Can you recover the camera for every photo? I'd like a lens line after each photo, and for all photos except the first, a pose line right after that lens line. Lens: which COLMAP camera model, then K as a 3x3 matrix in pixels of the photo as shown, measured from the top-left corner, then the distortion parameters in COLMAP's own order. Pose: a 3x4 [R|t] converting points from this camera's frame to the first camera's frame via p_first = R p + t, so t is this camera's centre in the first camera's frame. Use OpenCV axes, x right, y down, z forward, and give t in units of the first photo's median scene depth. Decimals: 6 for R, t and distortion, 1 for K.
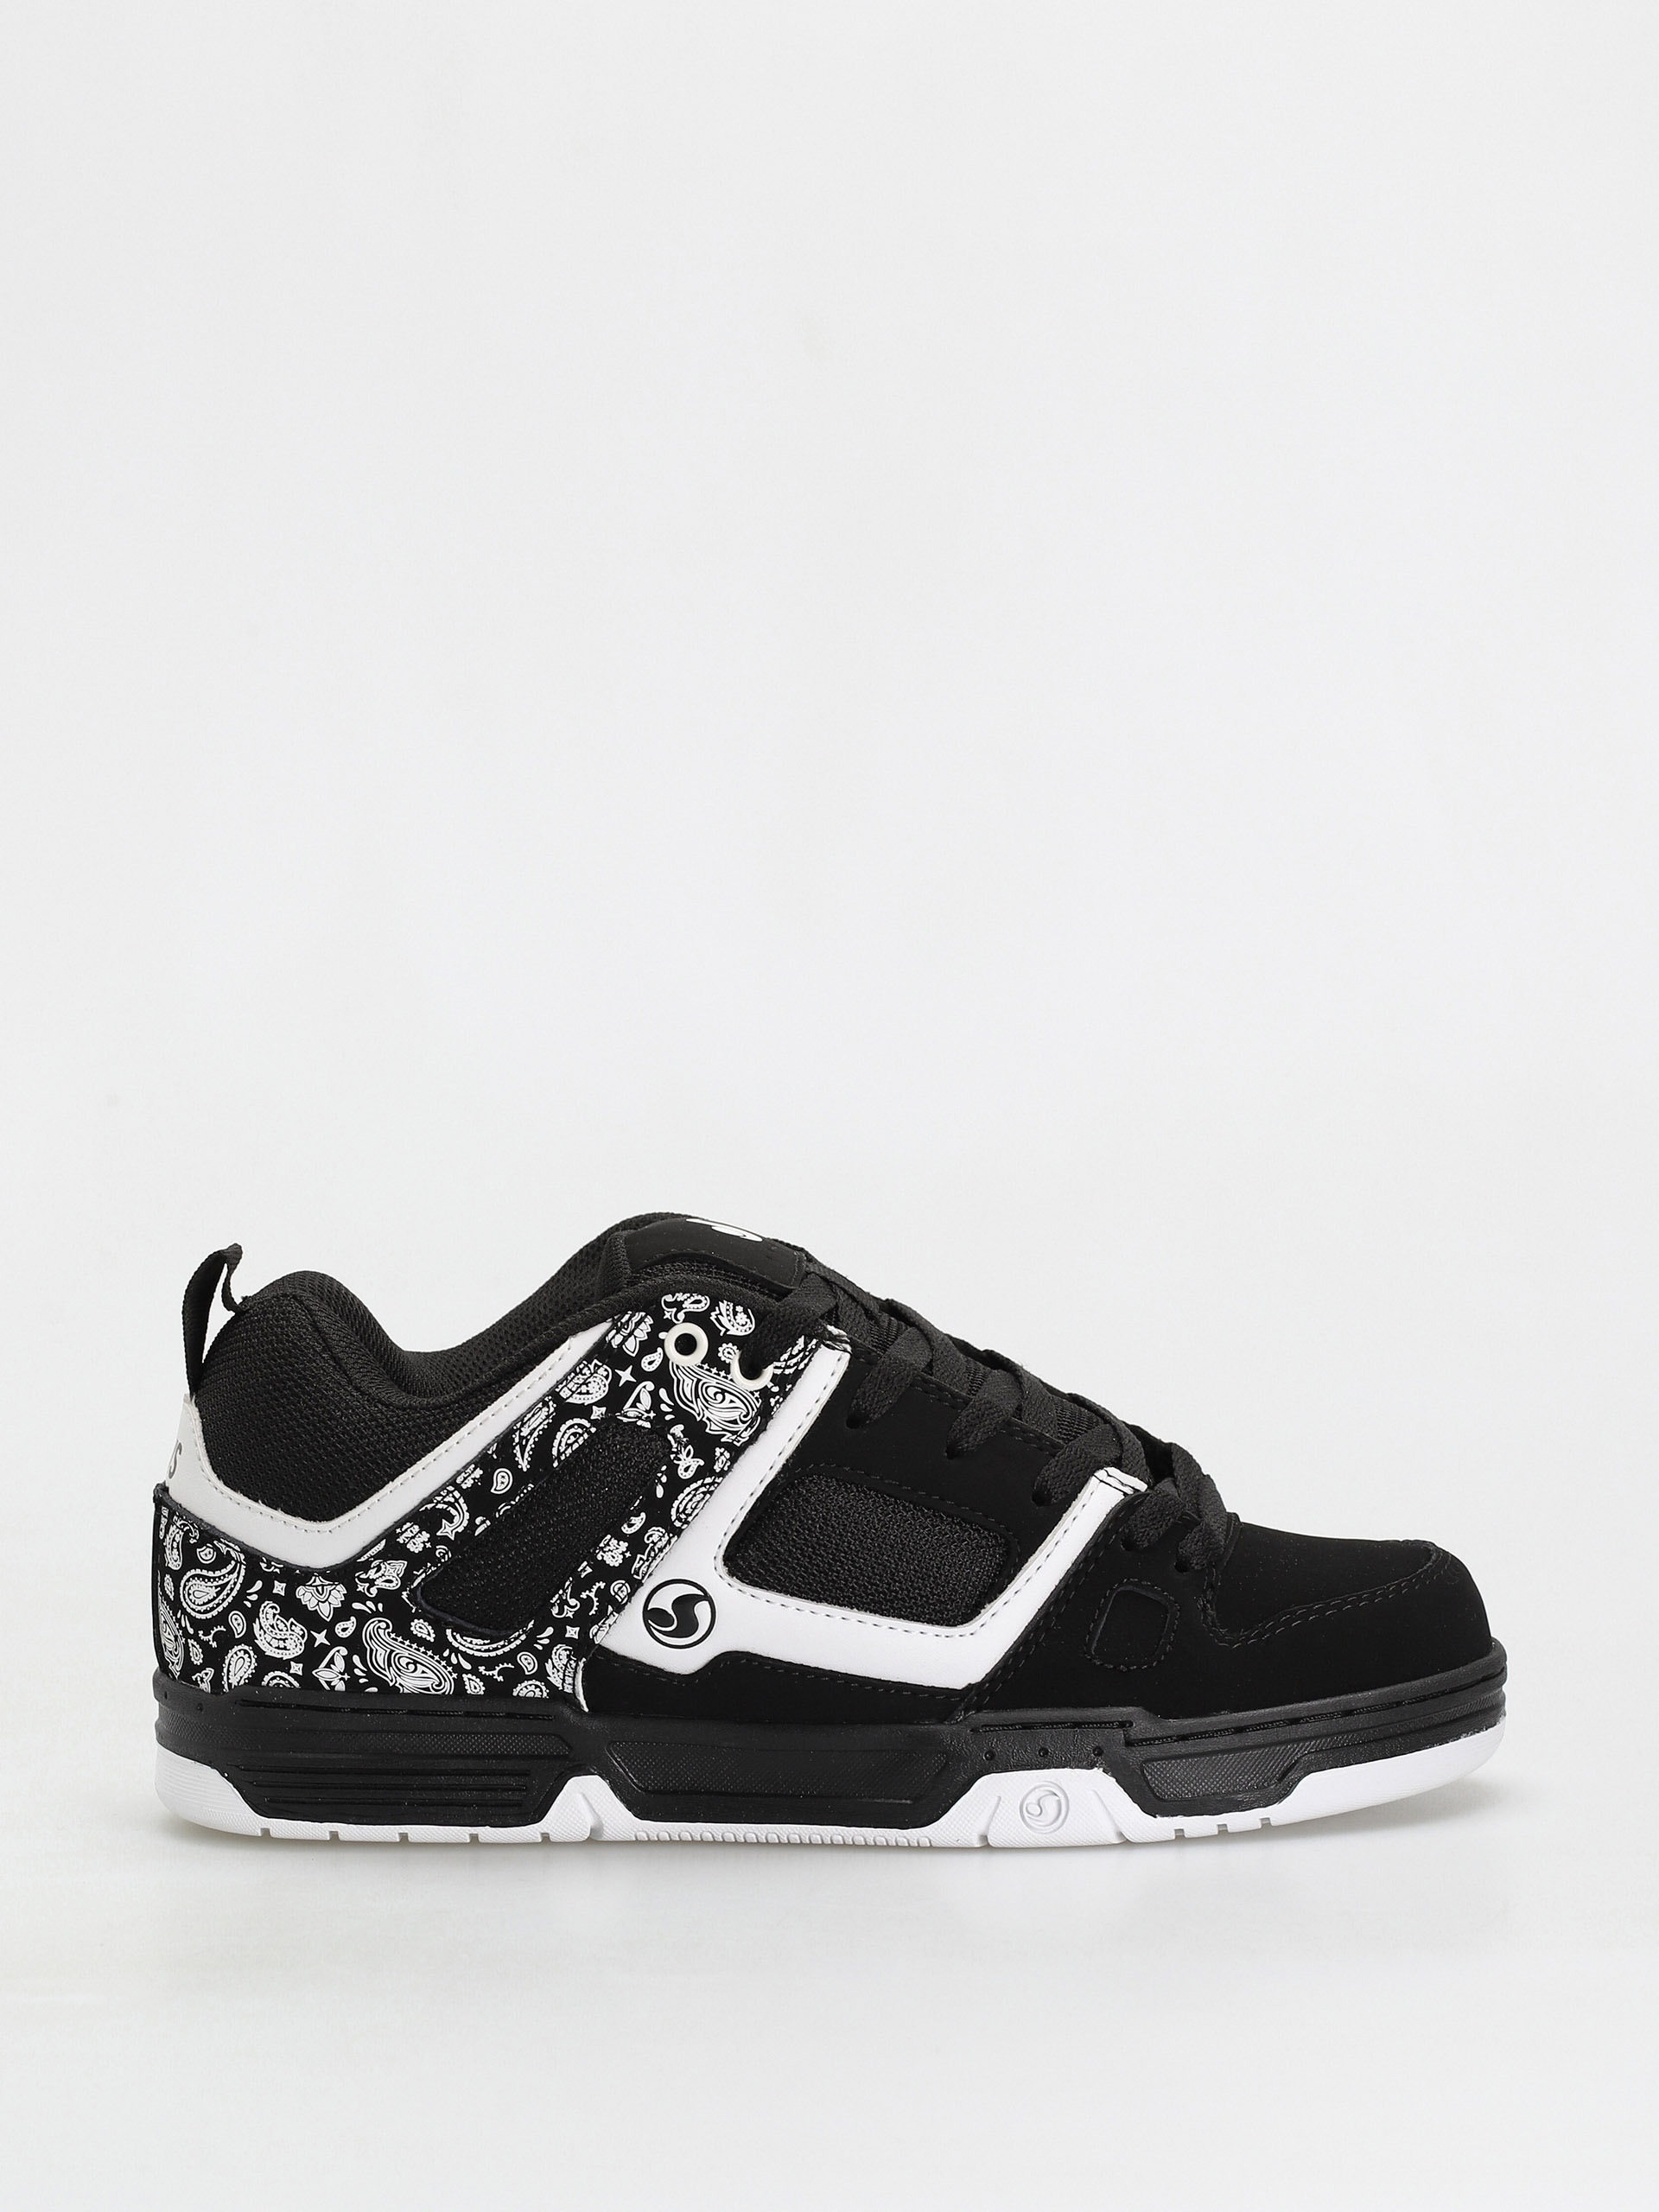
lens RADIAL K [[8379.7, 0, 828.3], [0, 8379.7, 1103.1], [0, 0, 1]] dist [-0.097607, 0.000000]
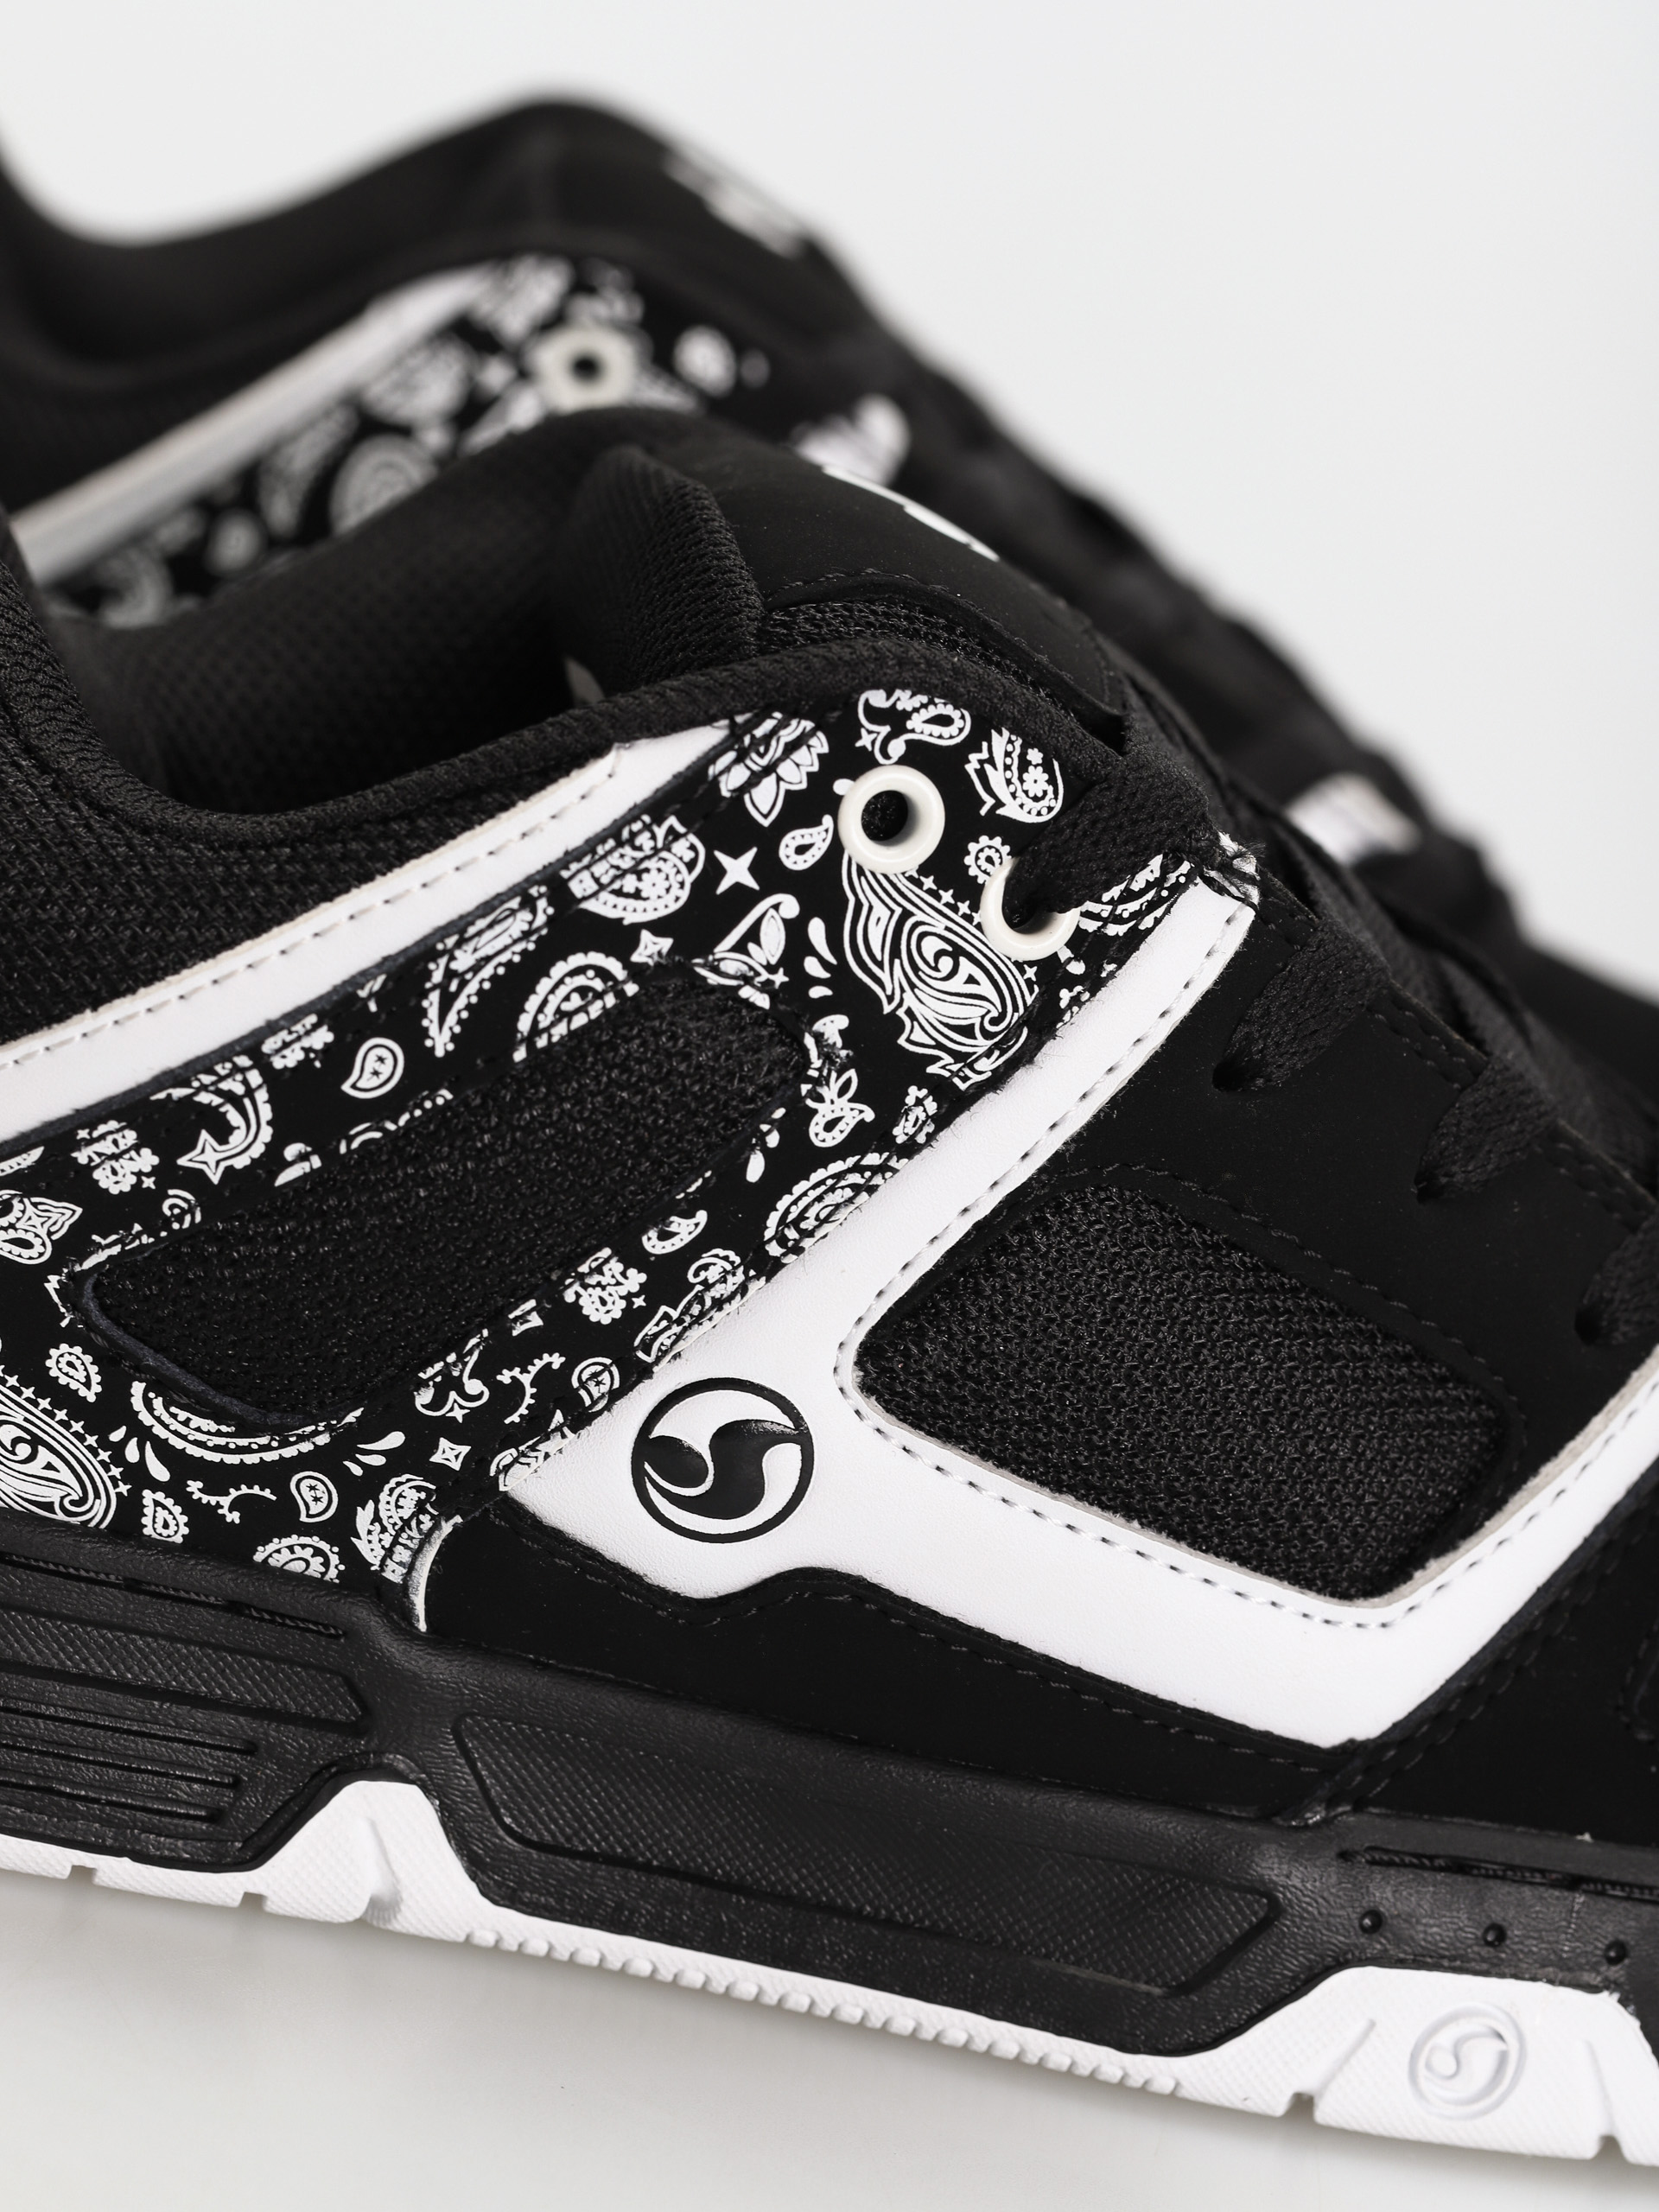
lens RADIAL K [[8379.7, 0, 831.0], [0, 8379.7, 1112.3], [0, 0, 1]] dist [-0.097607, 0.000000]
pose [[0.962161, 0.185098, 0.199963, -0.096498], [-0.210187, 0.971182, 0.112371, -0.001836], [-0.173401, -0.150149, 0.973338, 0.607584]]
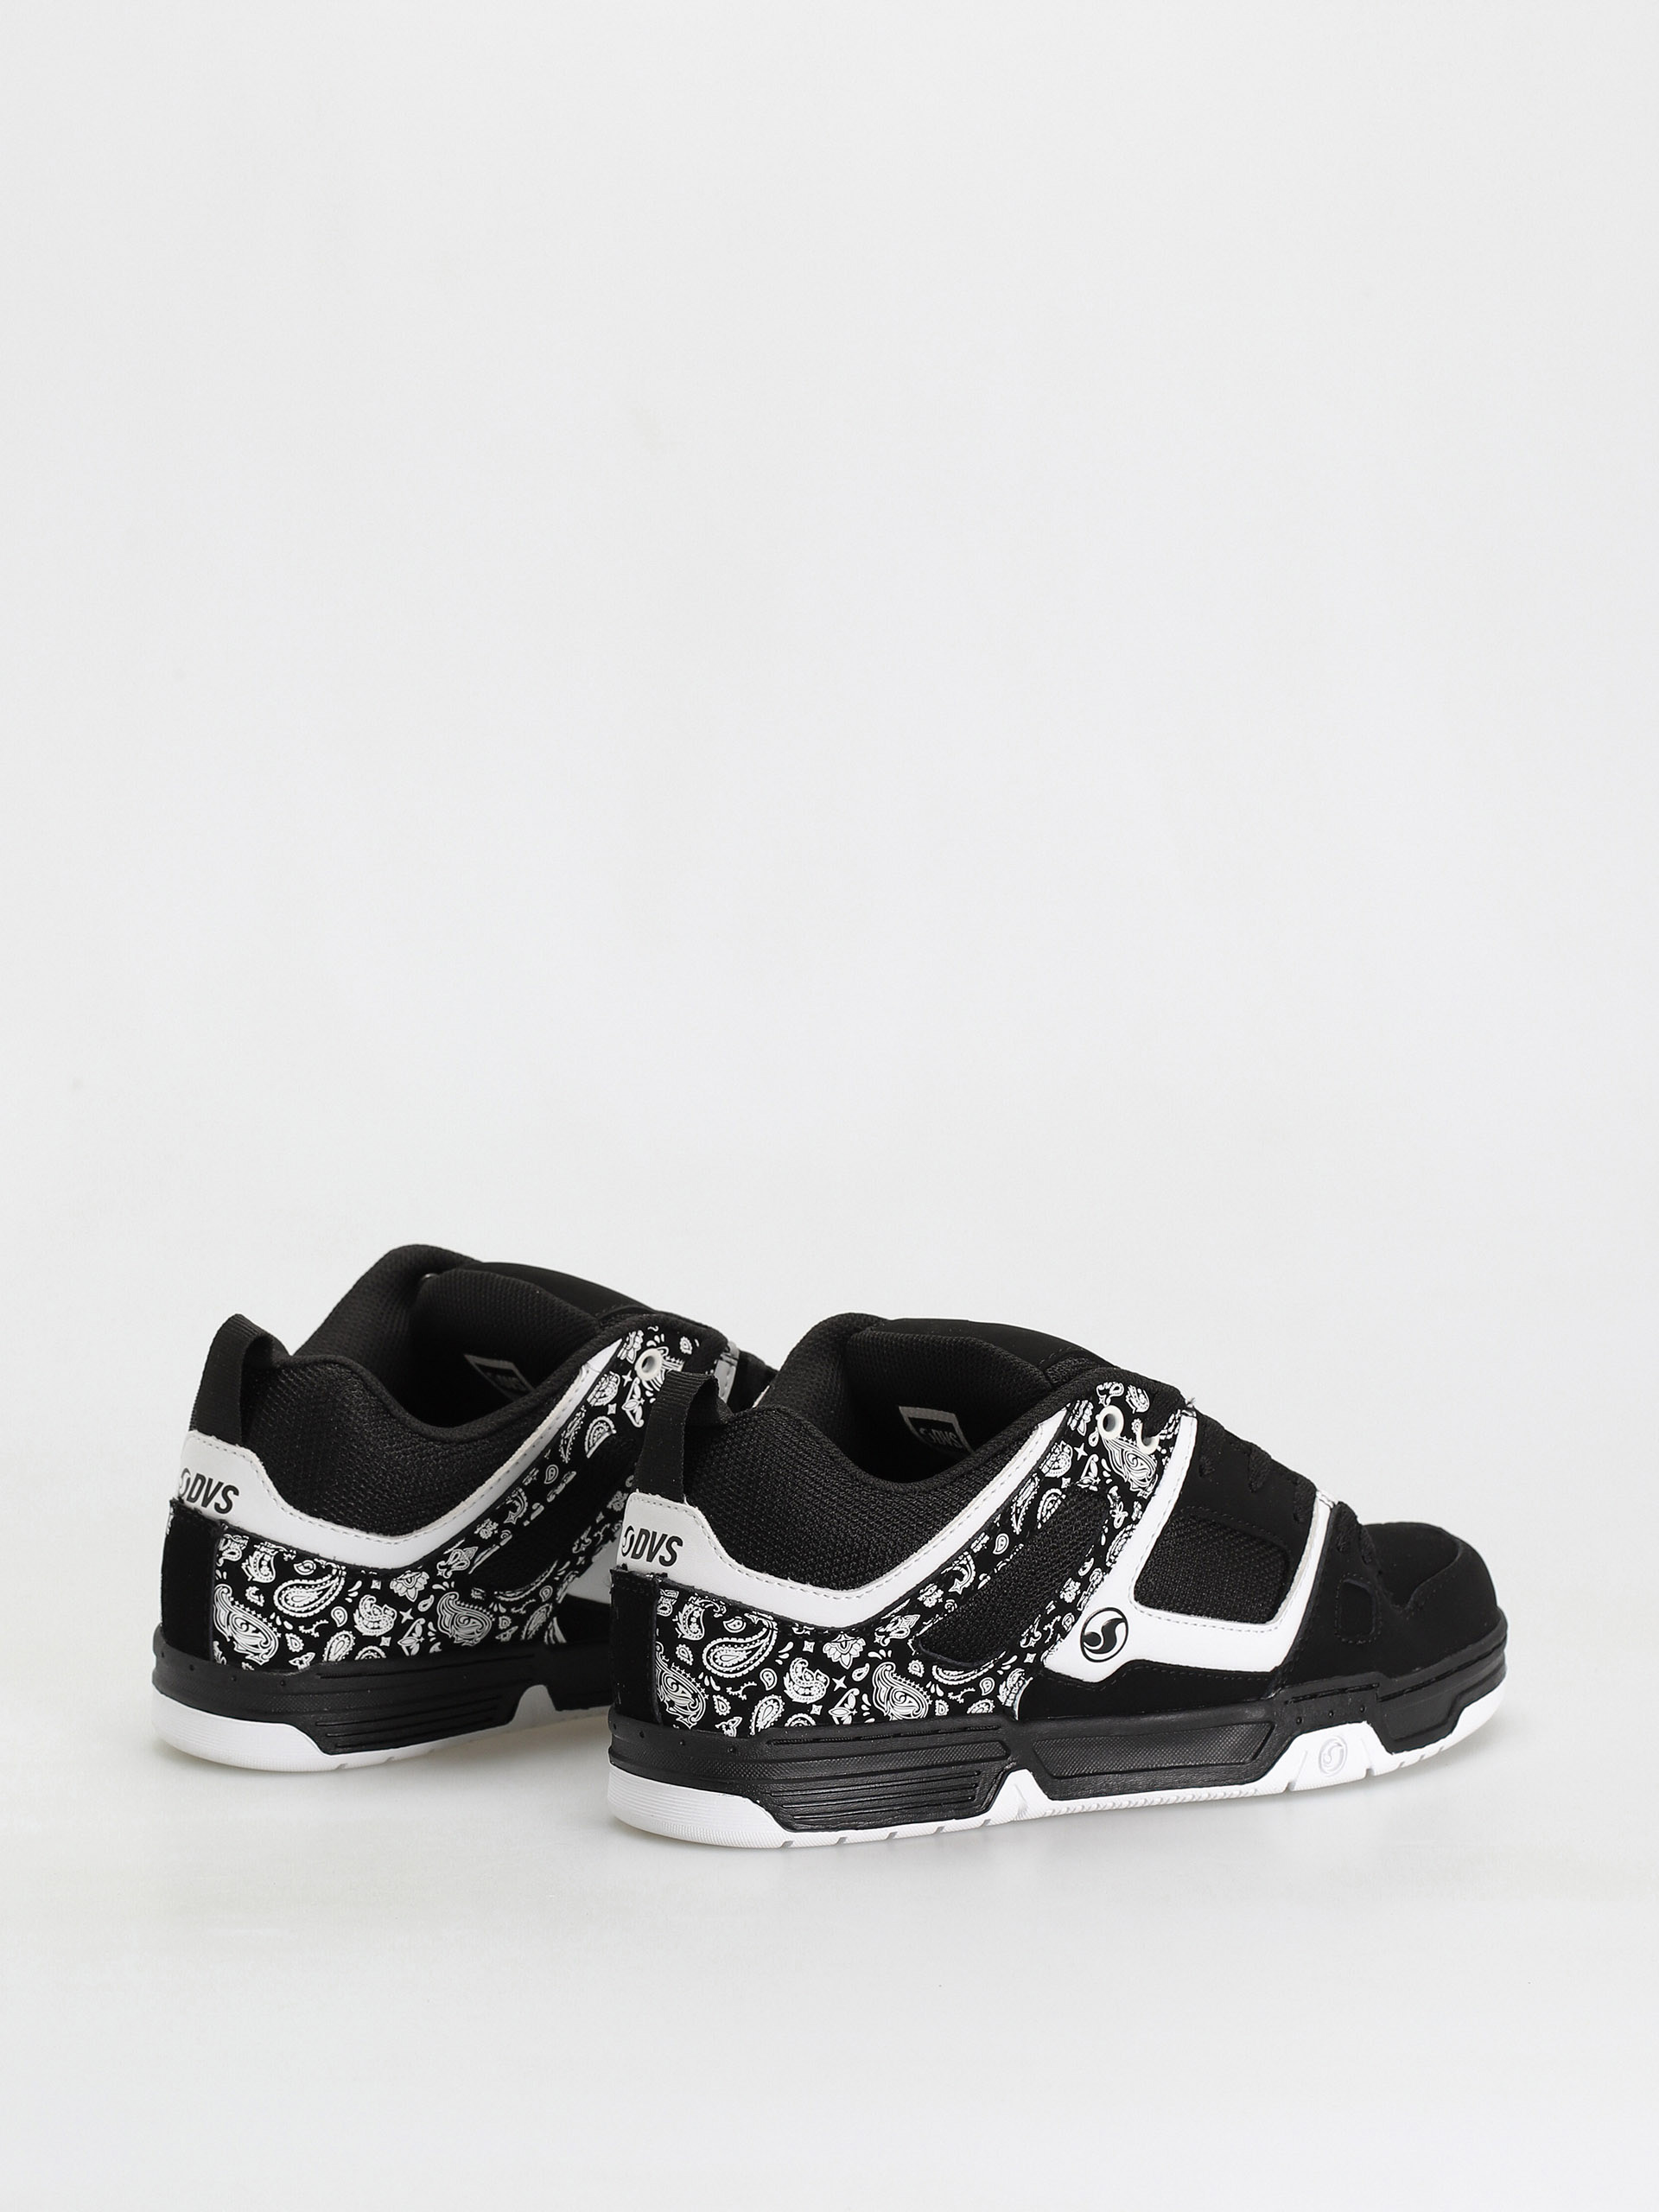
lens RADIAL K [[8379.7, 0, 829.8], [0, 8379.7, 1106.4], [0, 0, 1]] dist [-0.097607, 0.000000]
pose [[0.821413, -0.062789, 0.566867, -0.763351], [0.047311, 0.997997, 0.041987, -0.073755], [-0.568368, -0.007670, 0.822739, -0.017351]]
